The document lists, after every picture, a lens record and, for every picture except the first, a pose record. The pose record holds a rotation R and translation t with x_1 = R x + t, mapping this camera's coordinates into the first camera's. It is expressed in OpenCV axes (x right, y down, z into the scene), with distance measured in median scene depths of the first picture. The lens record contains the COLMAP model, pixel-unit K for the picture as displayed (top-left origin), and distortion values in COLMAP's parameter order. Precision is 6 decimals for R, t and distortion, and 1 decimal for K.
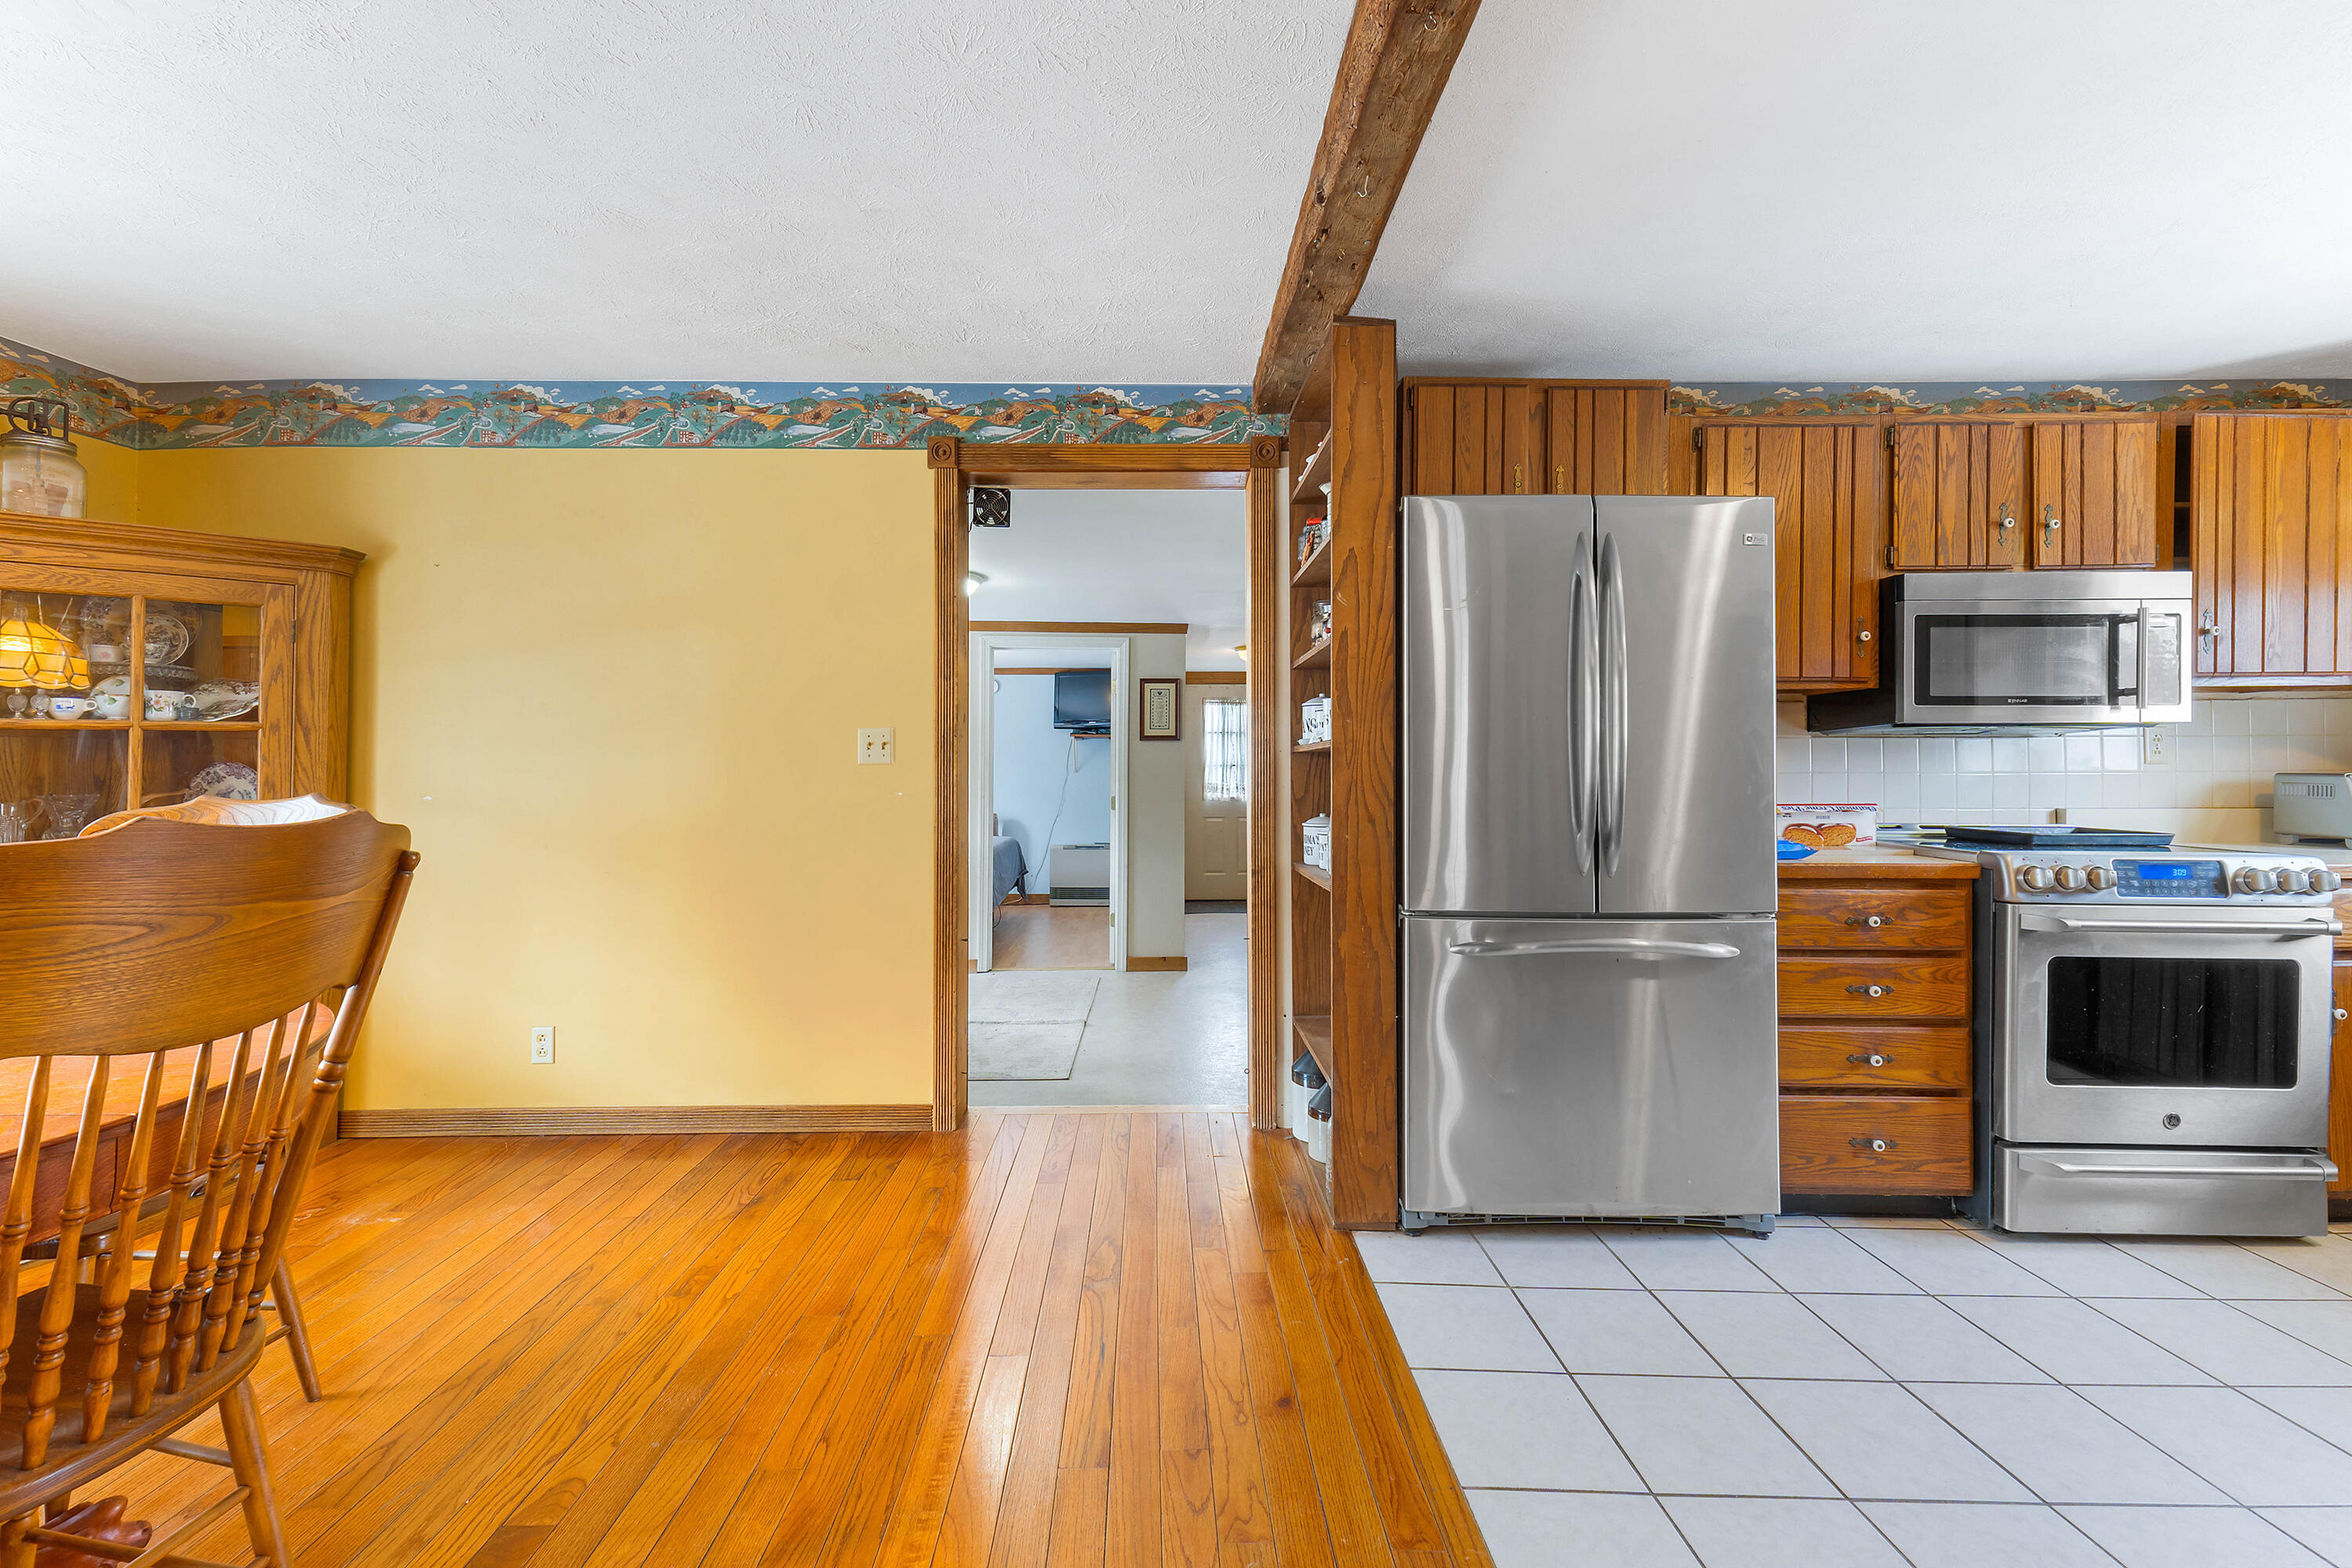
lens RADIAL K [[967.5, 0, 1172.7], [0, 967.5, 784.3], [0, 0, 1]] dist [0.025191, -0.001829]
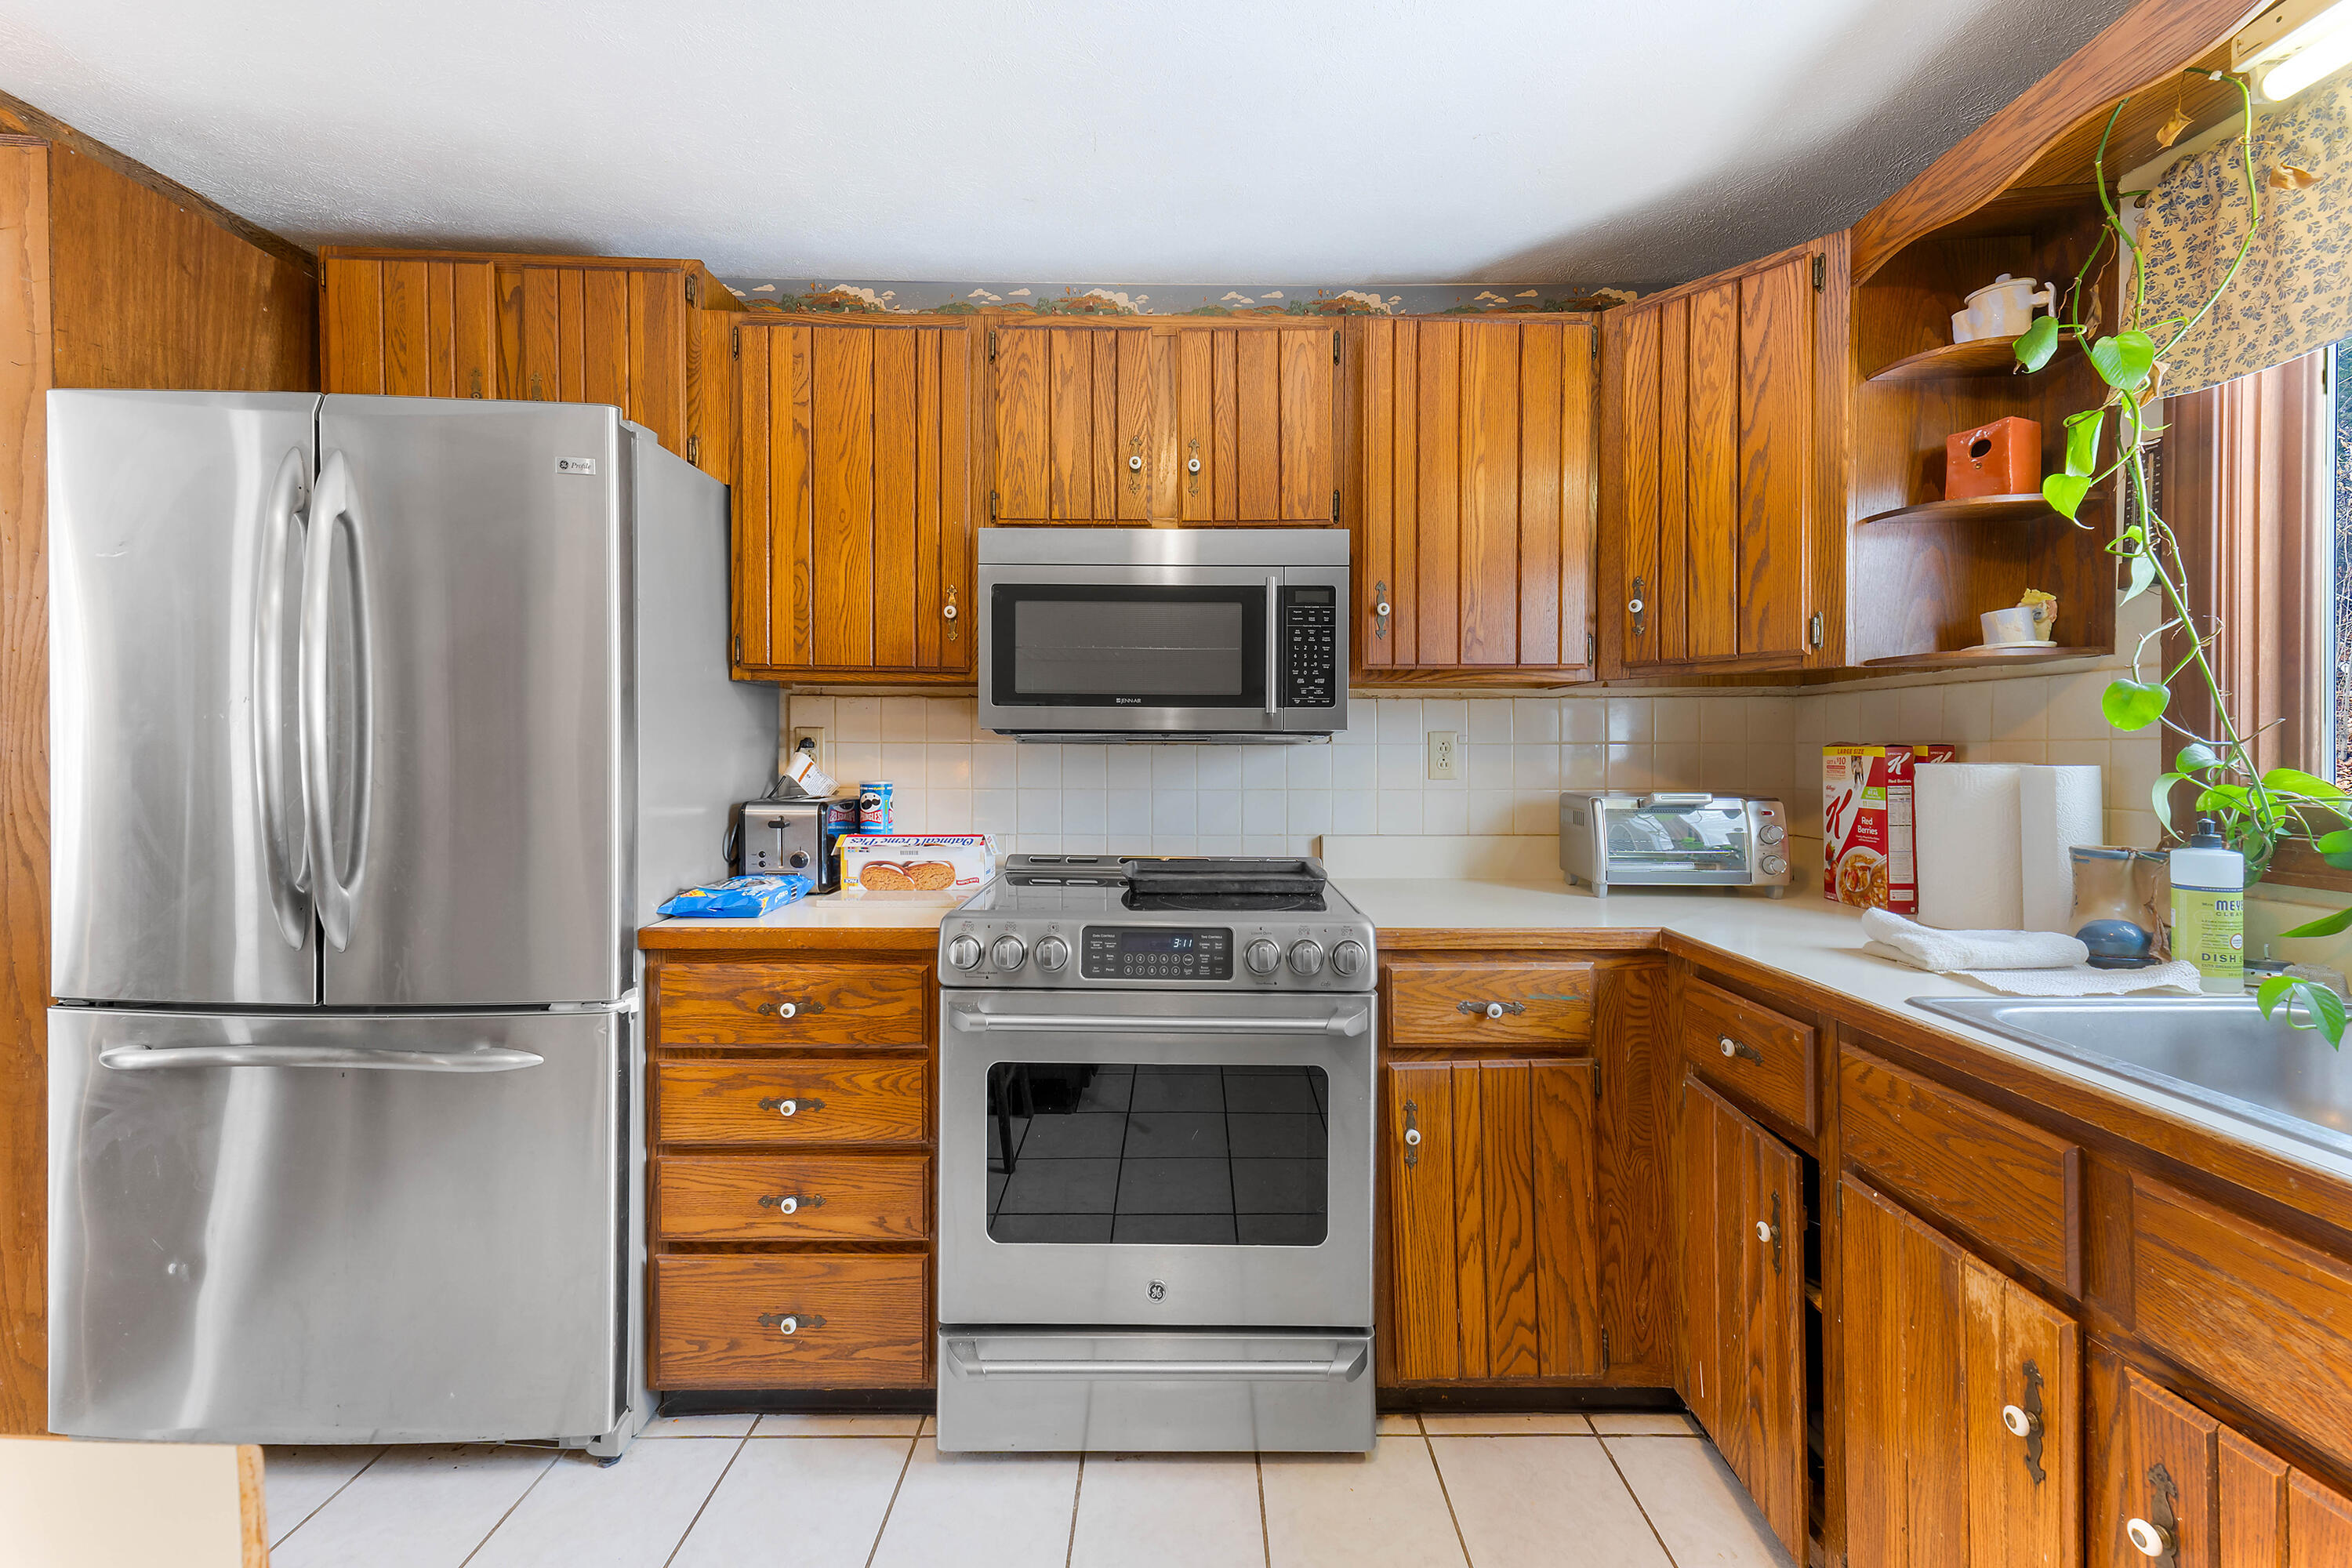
lens RADIAL K [[967.5, 0, 1187.9], [0, 967.5, 769.1], [0, 0, 1]] dist [0.025191, -0.001829]
pose [[0.999942, 0.005644, -0.009130, 1.003874], [-0.005595, 0.999970, 0.005337, -0.040315], [0.009160, -0.005286, 0.999944, 0.293615]]
